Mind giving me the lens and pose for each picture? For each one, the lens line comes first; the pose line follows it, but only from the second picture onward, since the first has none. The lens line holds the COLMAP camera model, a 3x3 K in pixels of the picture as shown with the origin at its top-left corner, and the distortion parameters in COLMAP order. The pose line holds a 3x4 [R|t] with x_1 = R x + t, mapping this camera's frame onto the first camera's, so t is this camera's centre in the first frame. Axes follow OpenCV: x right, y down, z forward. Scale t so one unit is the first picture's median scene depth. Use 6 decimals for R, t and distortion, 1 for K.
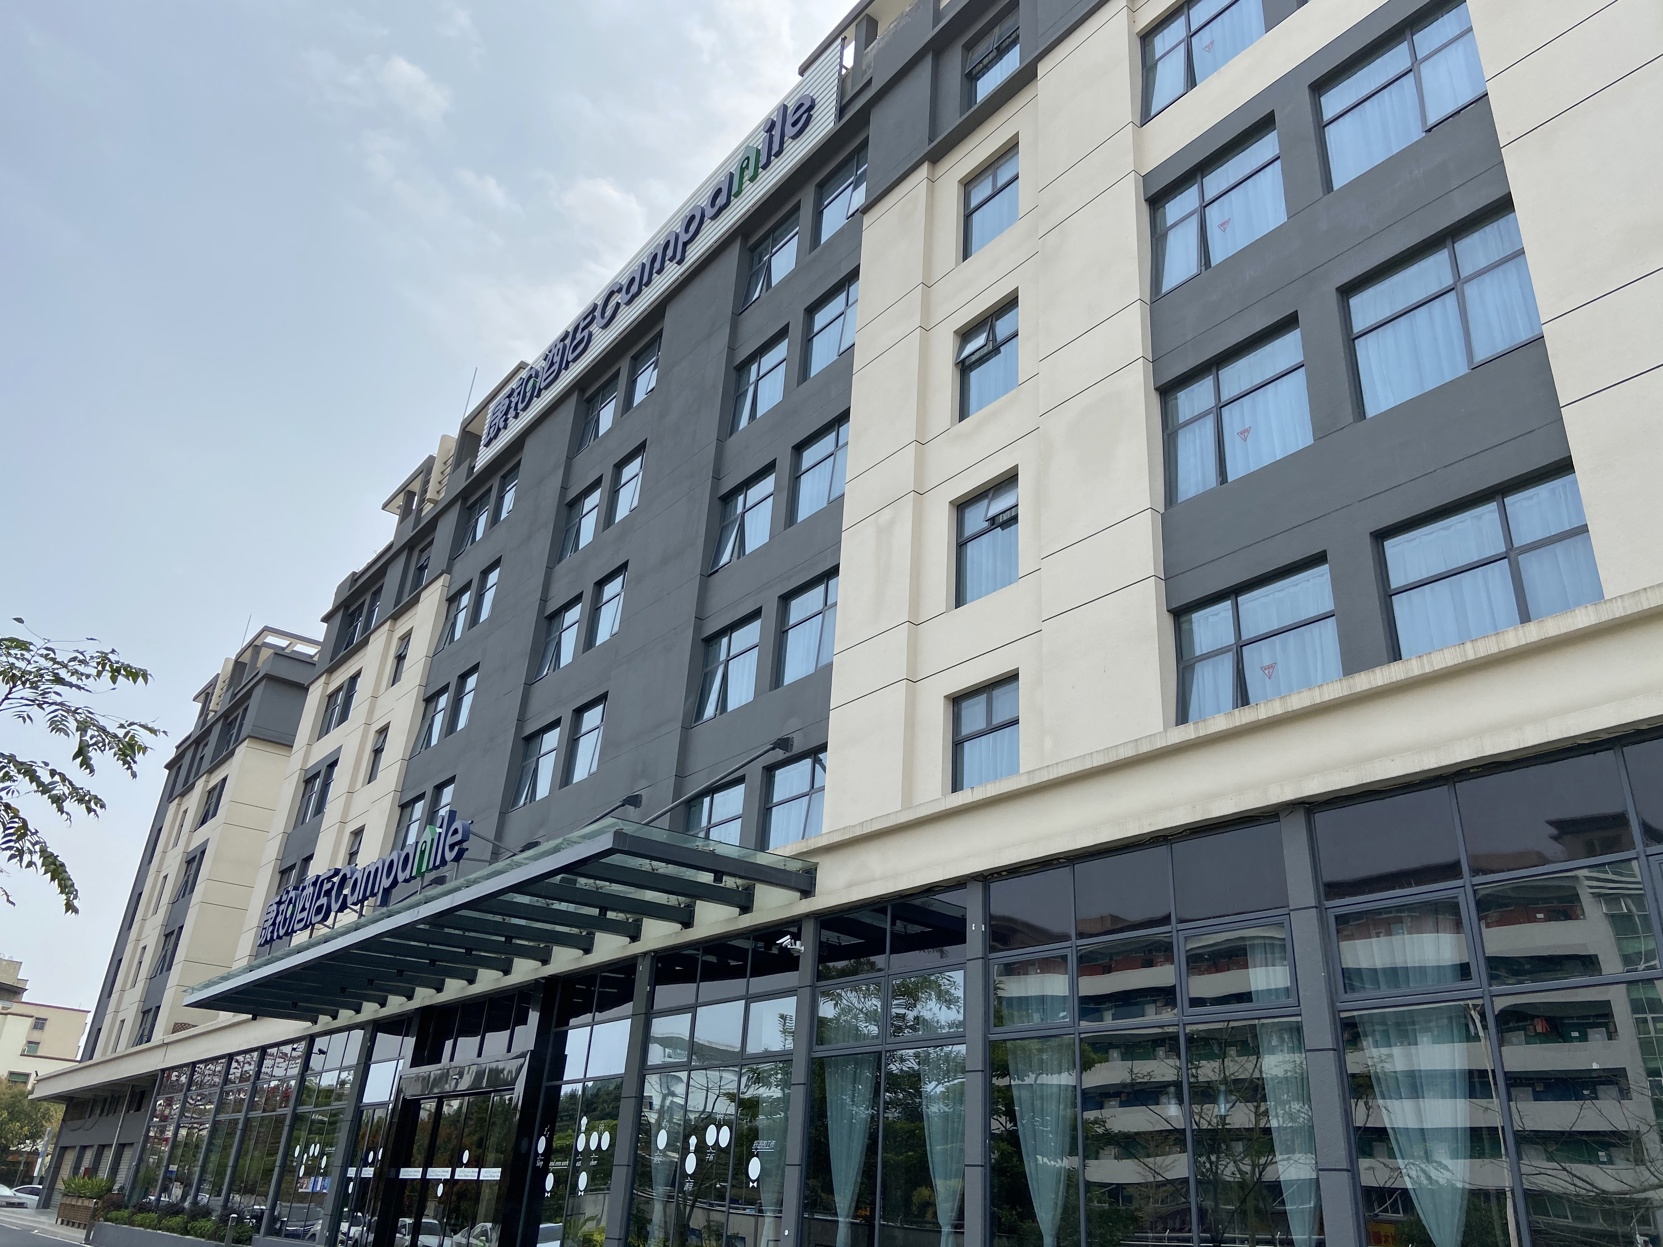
lens RADIAL K [[1239.0, 0, 831.5], [0, 1239.0, 623.5], [0, 0, 1]] dist [0.039011, 0.000545]
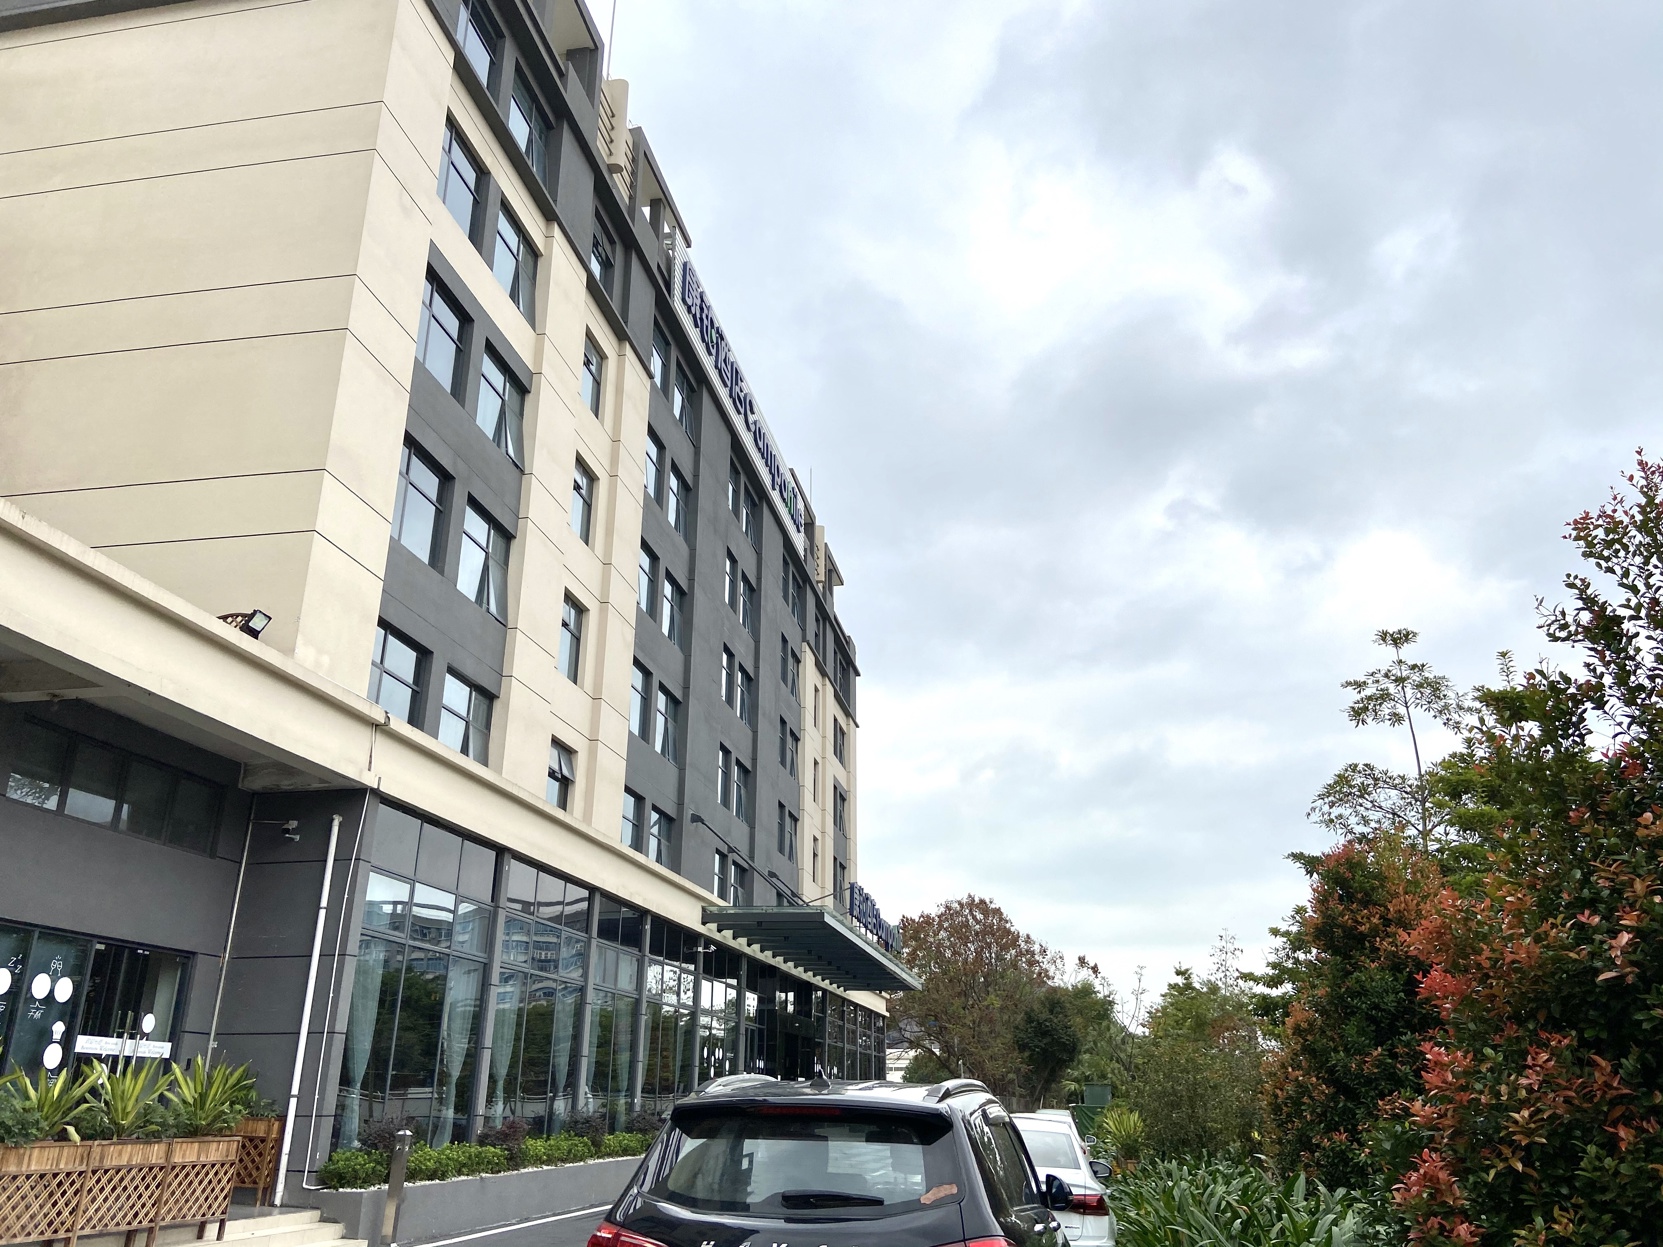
lens RADIAL K [[1239.0, 0, 831.5], [0, 1239.0, 623.5], [0, 0, 1]] dist [0.039011, 0.000545]
pose [[-0.633075, 0.203826, 0.746774, -1.050913], [-0.374746, 0.763429, -0.526062, 0.538756], [-0.677334, -0.612887, -0.406925, 1.293349]]
